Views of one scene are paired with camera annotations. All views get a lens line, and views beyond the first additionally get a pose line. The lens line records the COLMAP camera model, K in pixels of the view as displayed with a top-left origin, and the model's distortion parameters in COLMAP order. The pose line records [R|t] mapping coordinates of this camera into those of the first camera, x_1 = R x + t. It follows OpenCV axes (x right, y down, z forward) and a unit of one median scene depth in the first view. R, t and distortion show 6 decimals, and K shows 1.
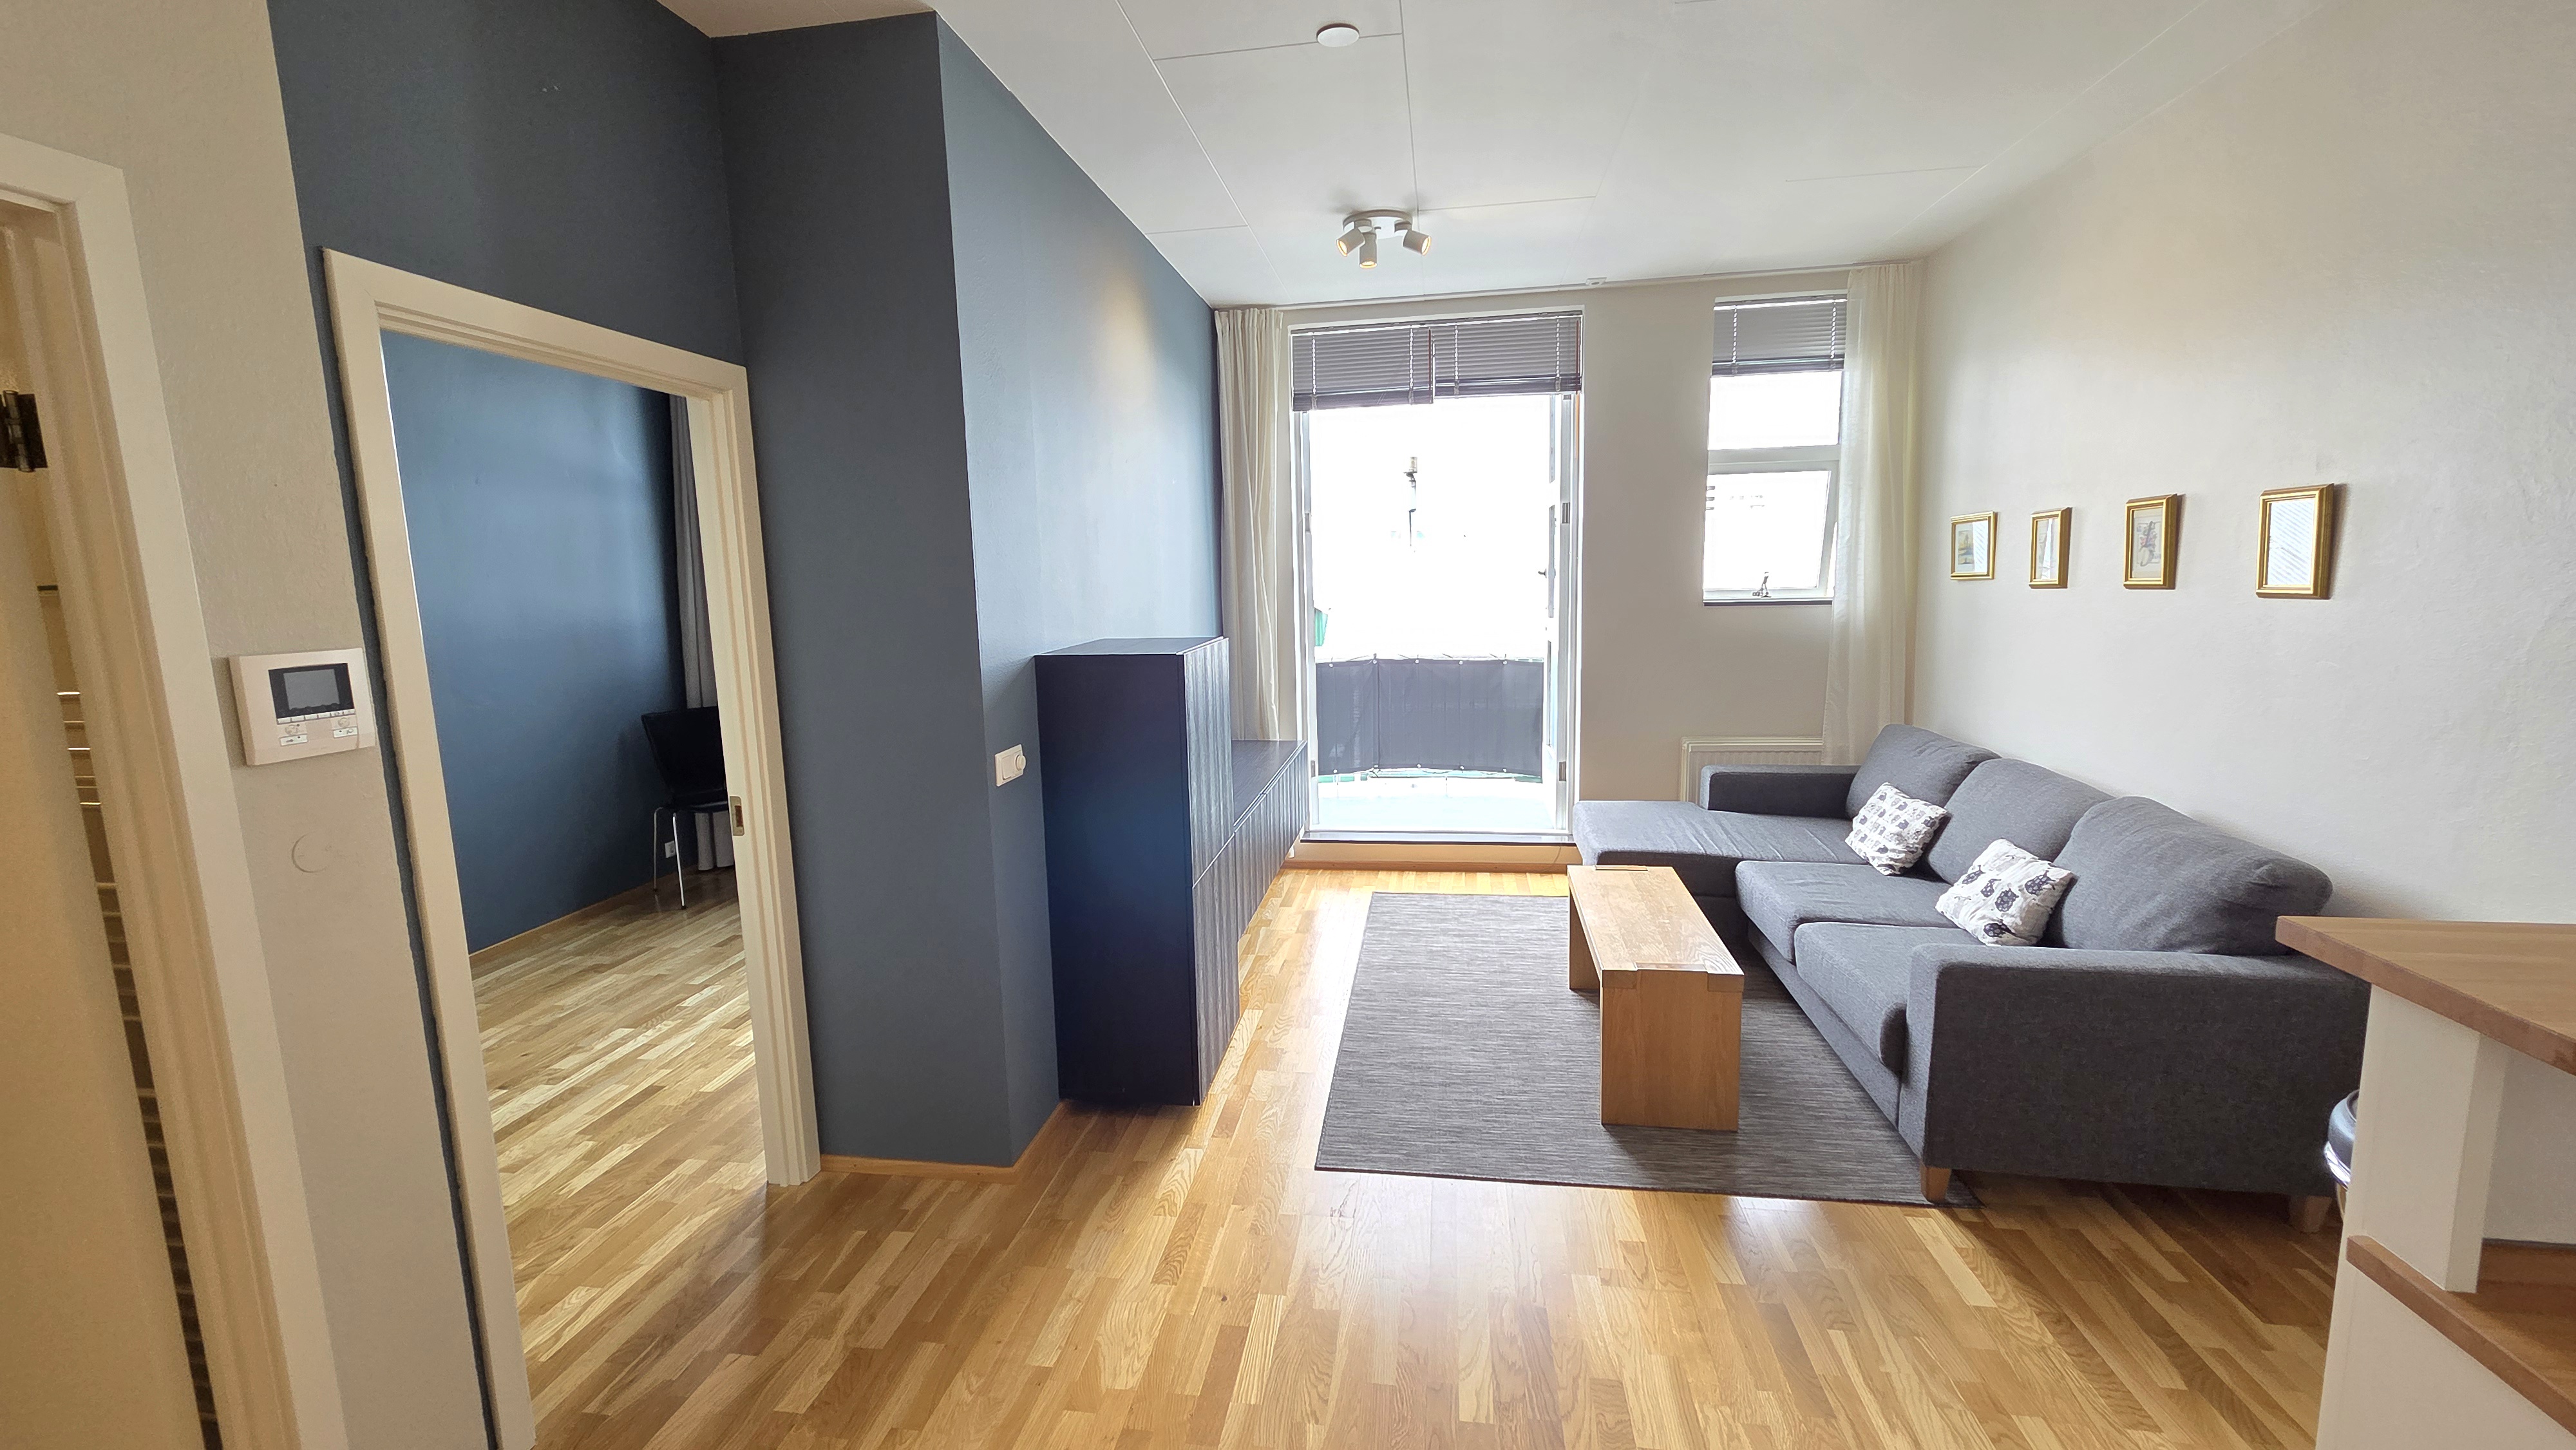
lens RADIAL K [[1044.3, 0, 1281.7], [0, 1044.3, 727.3], [0, 0, 1]] dist [-0.001040, -0.000148]
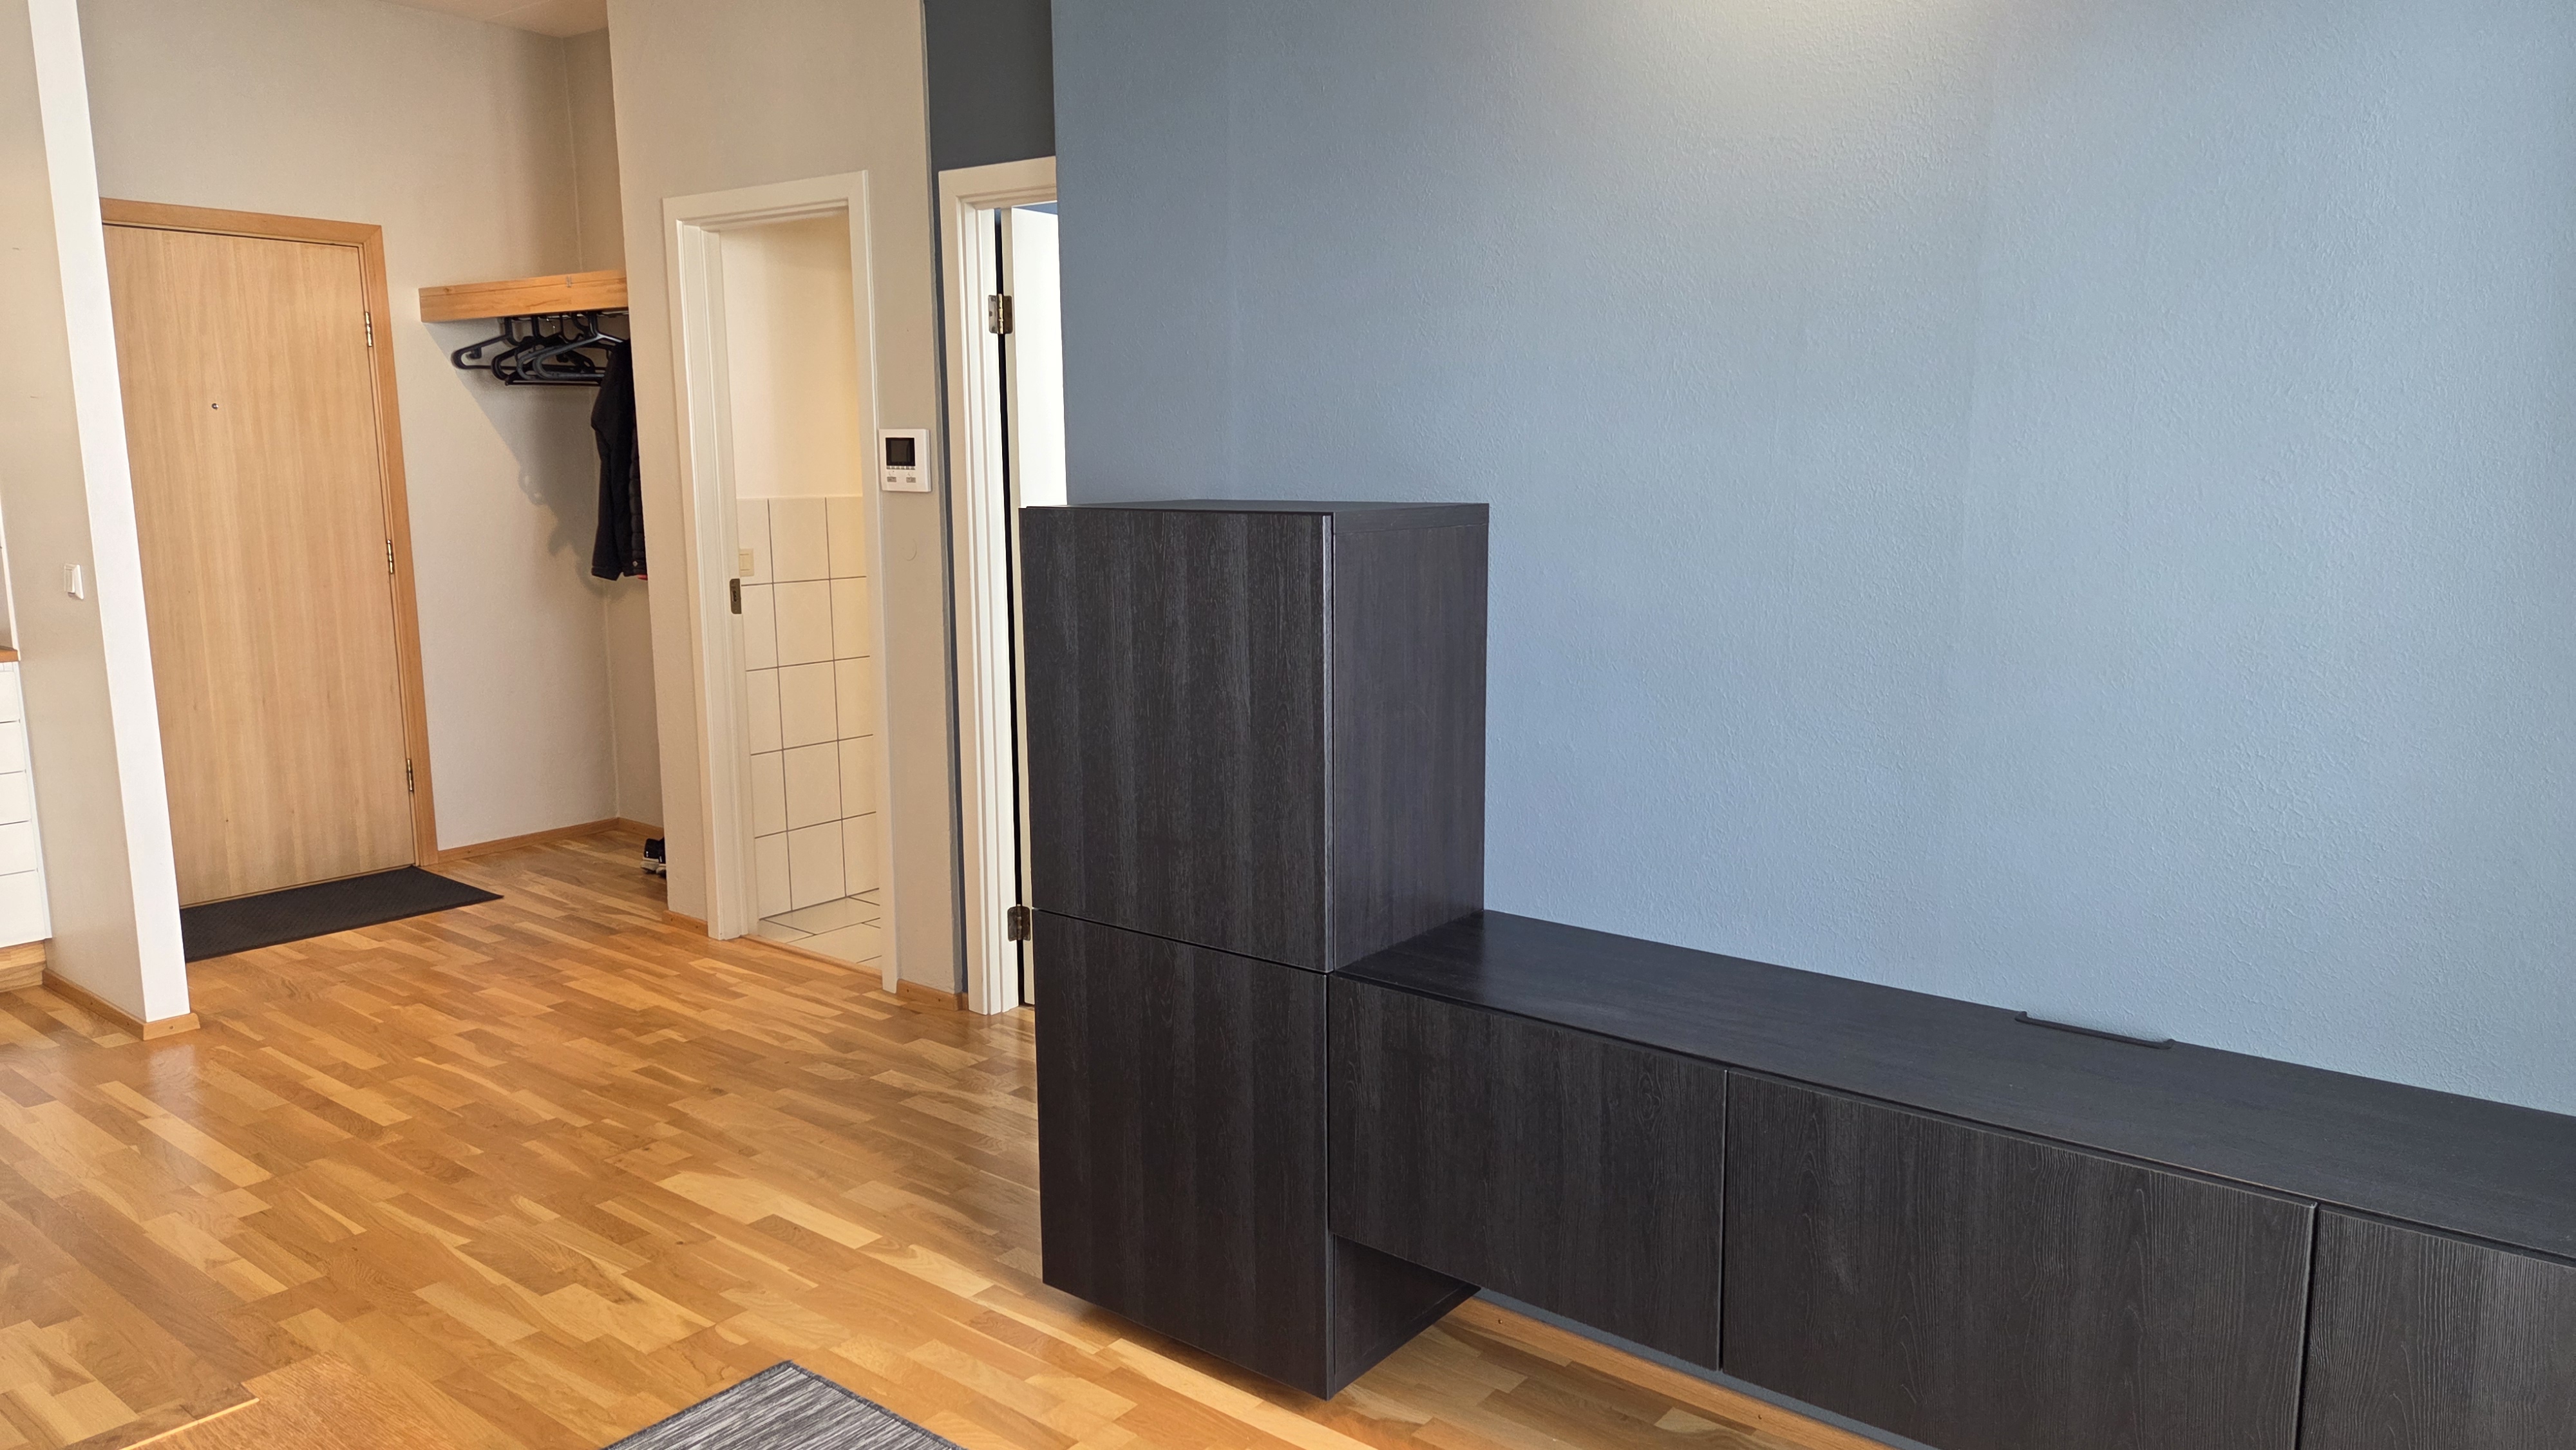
lens RADIAL K [[1700.1, 0, 1288.0], [0, 1700.1, 725.0], [0, 0, 1]] dist [0.056677, -0.000971]
pose [[-0.485338, 0.175987, -0.856432, 0.657048], [-0.110883, 0.959235, 0.259949, -0.216213], [0.867267, 0.221127, -0.446039, 1.553134]]
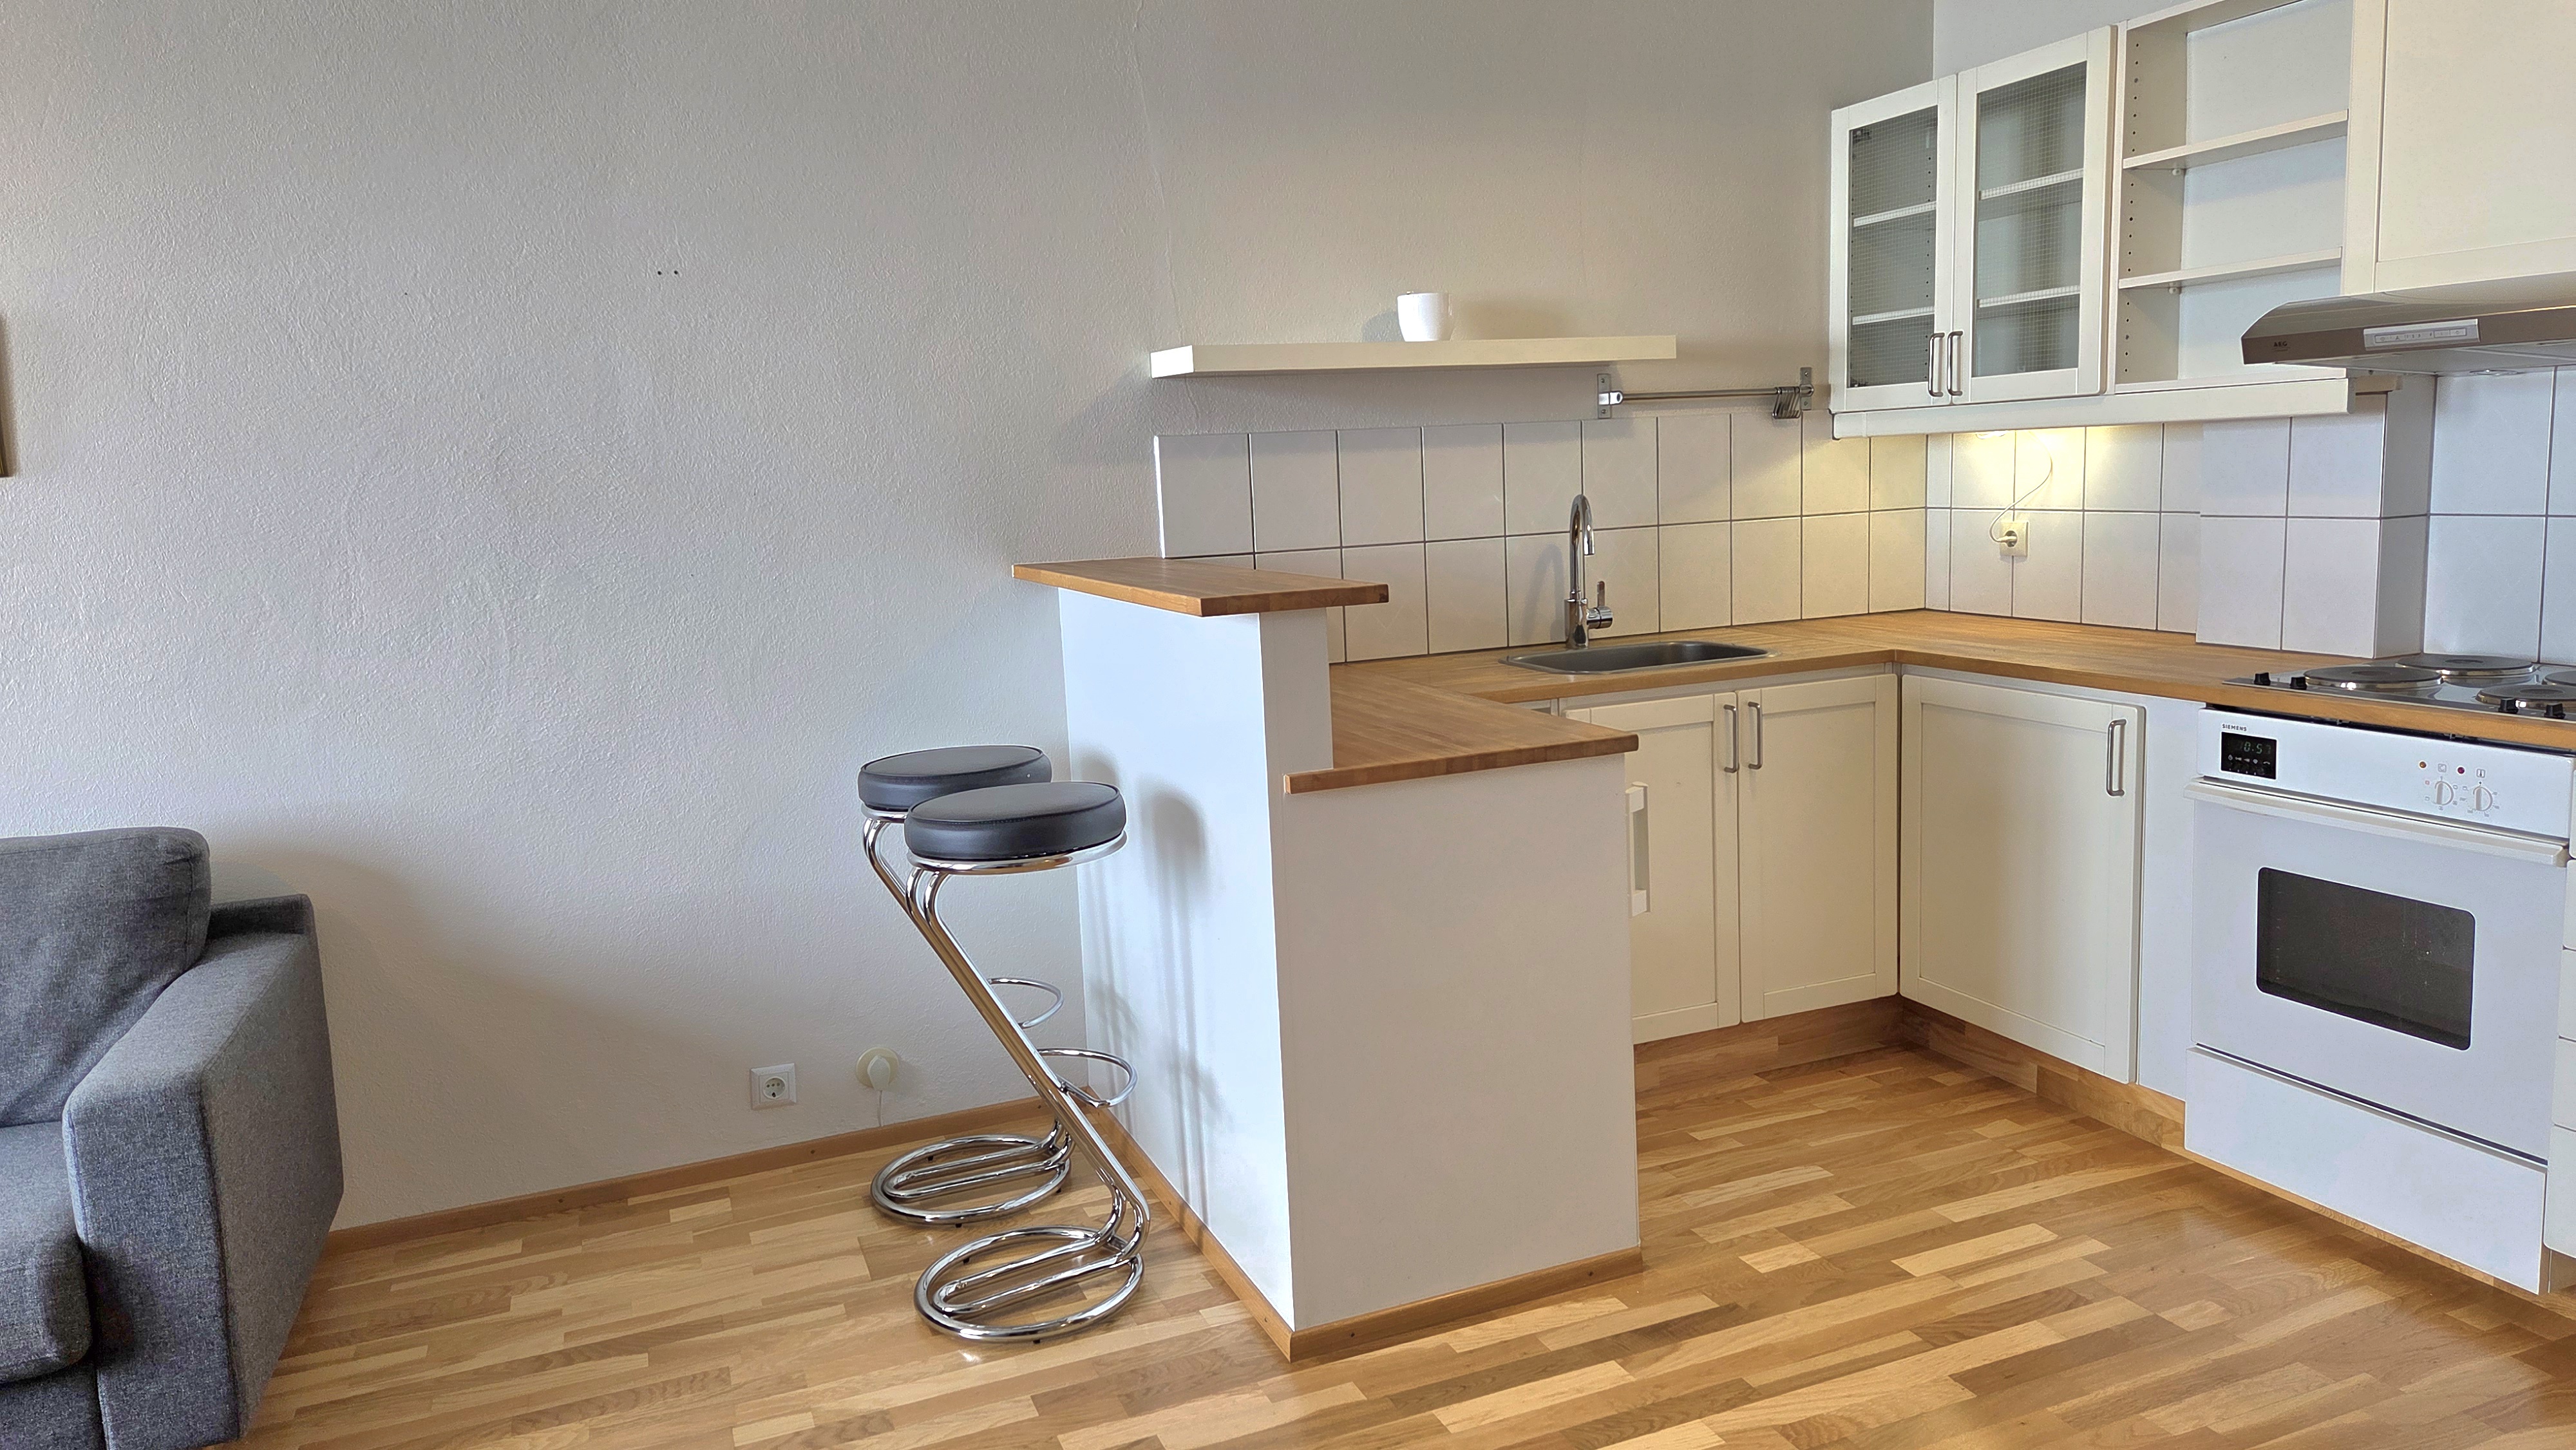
lens RADIAL K [[1709.2, 0, 1288.0], [0, 1709.2, 725.0], [0, 0, 1]] dist [0.063803, -0.055824]
pose [[-0.512466, -0.081729, 0.854810, -0.388372], [0.183637, 0.962000, 0.202070, -0.033876], [-0.838842, 0.260529, -0.477983, 0.752956]]
